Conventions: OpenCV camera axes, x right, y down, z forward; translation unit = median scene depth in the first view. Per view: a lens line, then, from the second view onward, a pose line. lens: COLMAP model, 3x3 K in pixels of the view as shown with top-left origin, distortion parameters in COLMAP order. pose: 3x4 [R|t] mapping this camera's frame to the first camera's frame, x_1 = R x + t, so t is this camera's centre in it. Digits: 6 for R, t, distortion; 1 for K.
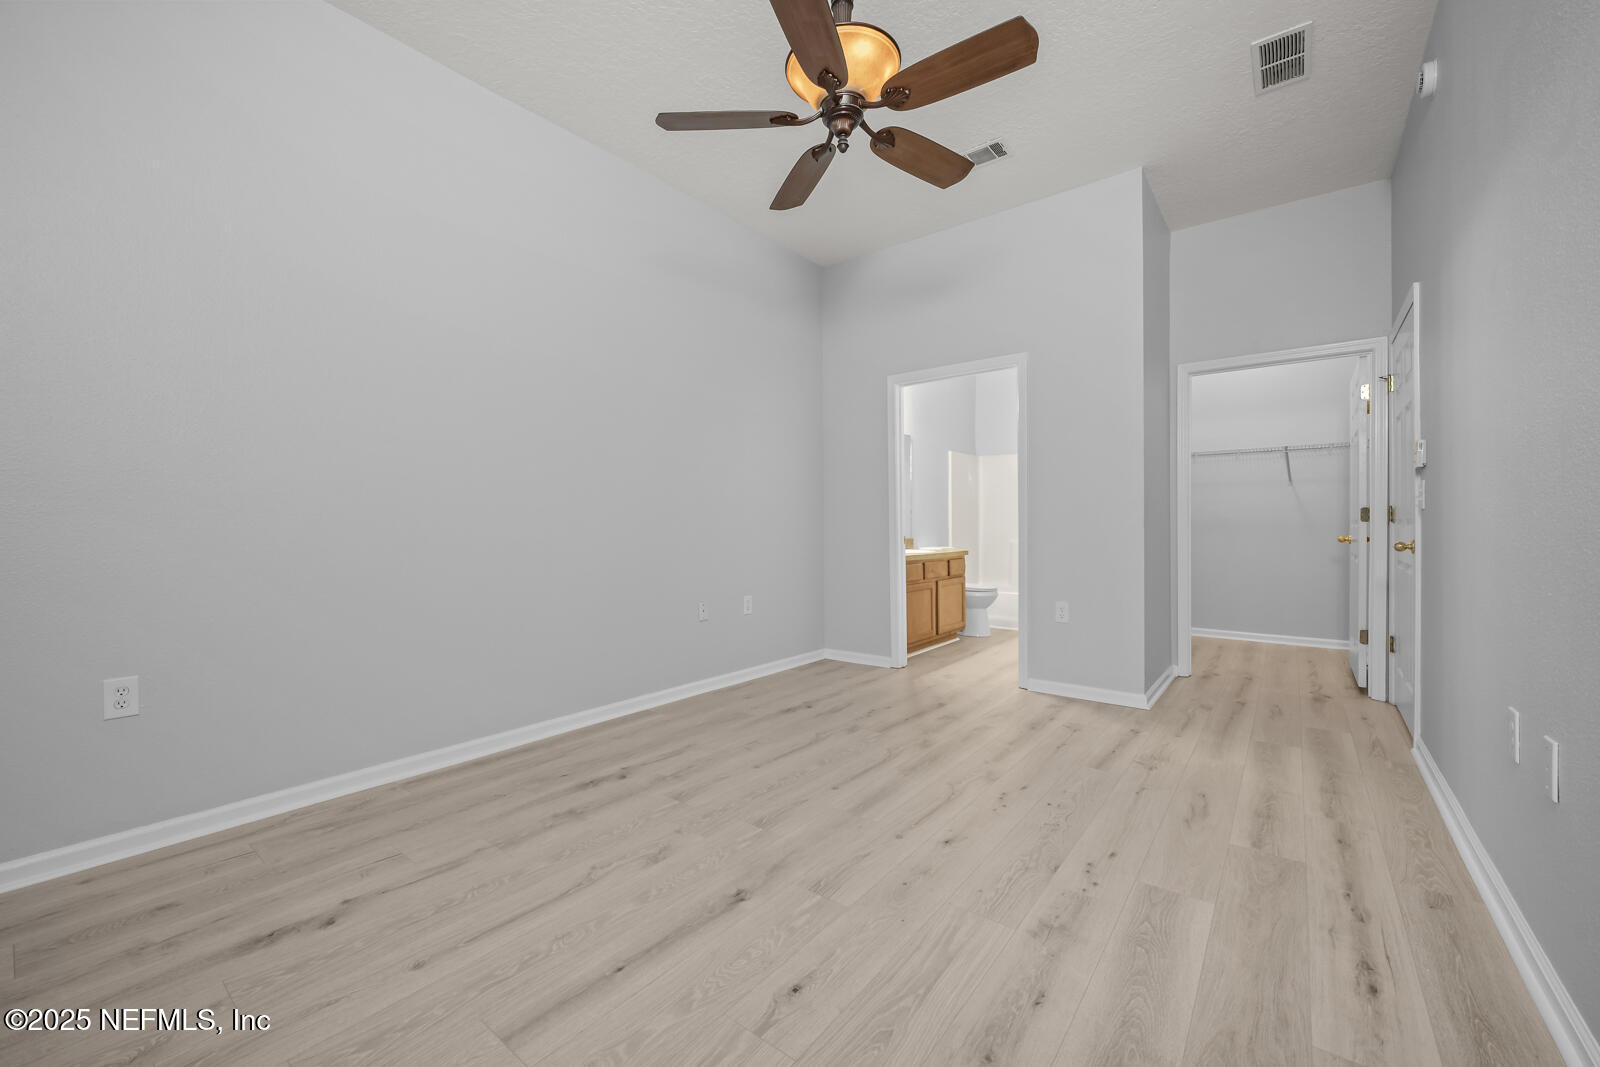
lens RADIAL K [[639.5, 0, 809.4], [0, 639.5, 532.7], [0, 0, 1]] dist [-0.001008, 0.000760]
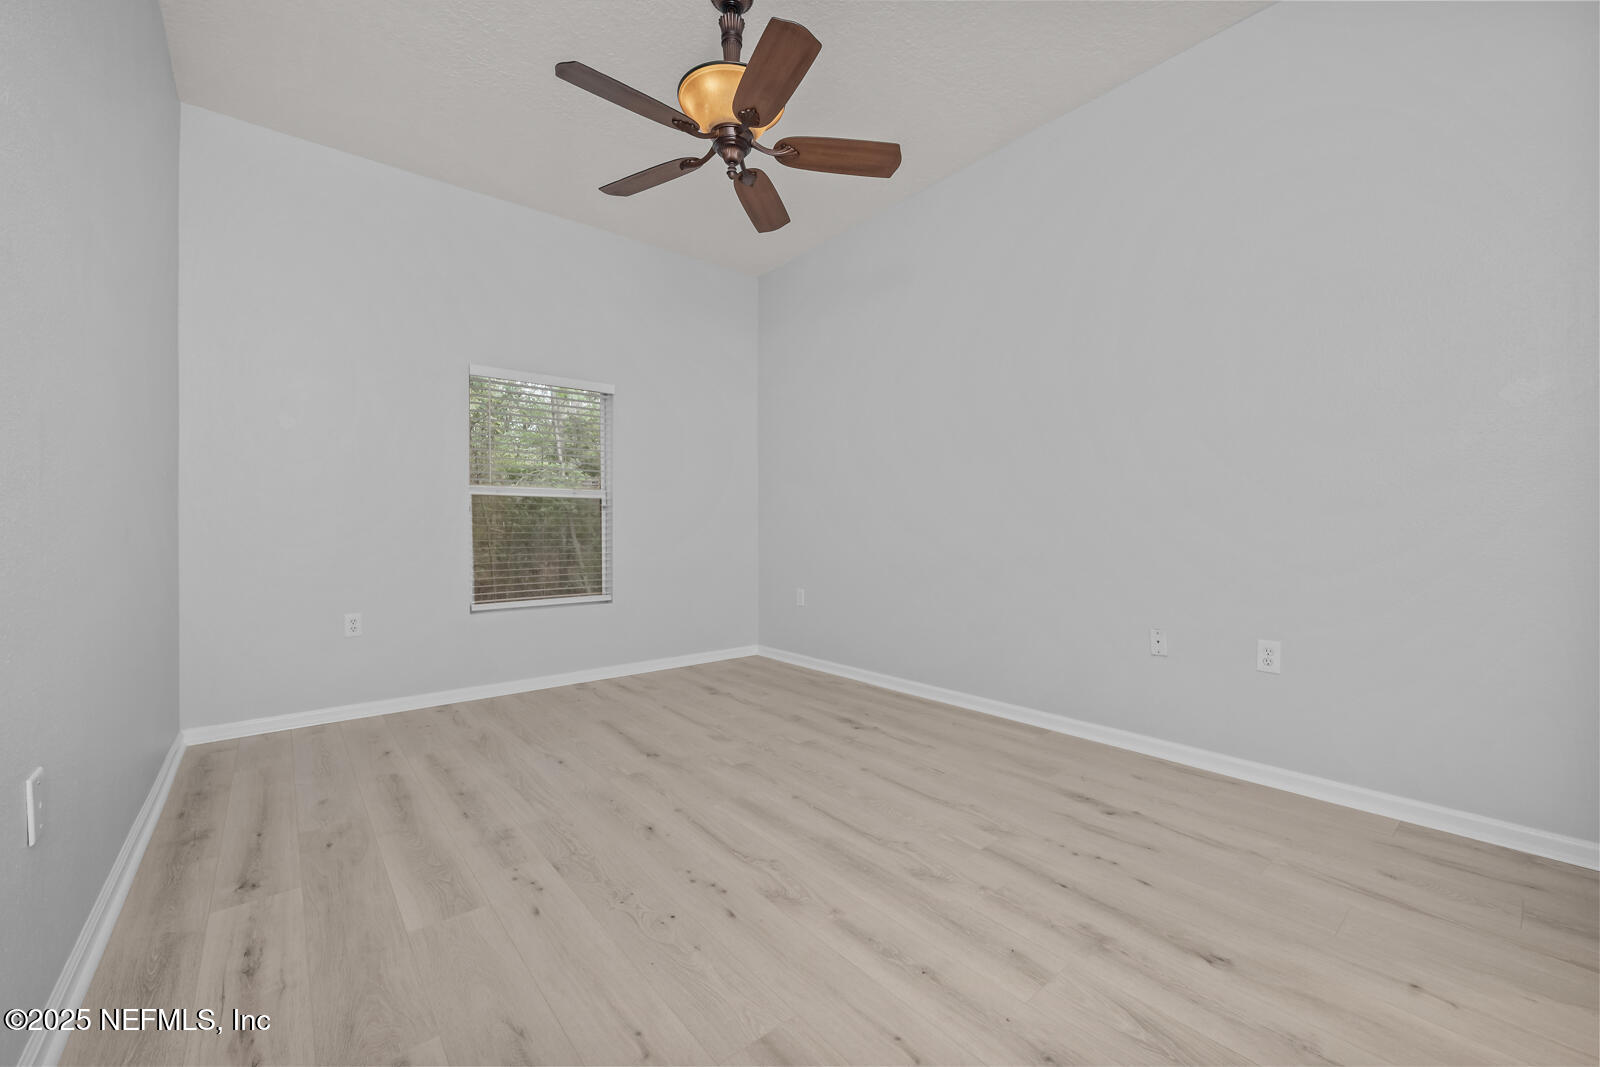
lens RADIAL K [[639.5, 0, 792.6], [0, 639.5, 528.4], [0, 0, 1]] dist [-0.001008, 0.000760]
pose [[-0.237470, 0.007663, -0.971365, 1.065146], [-0.002026, 0.999963, 0.008384, -0.013826], [0.971393, 0.003959, -0.237446, 1.340592]]
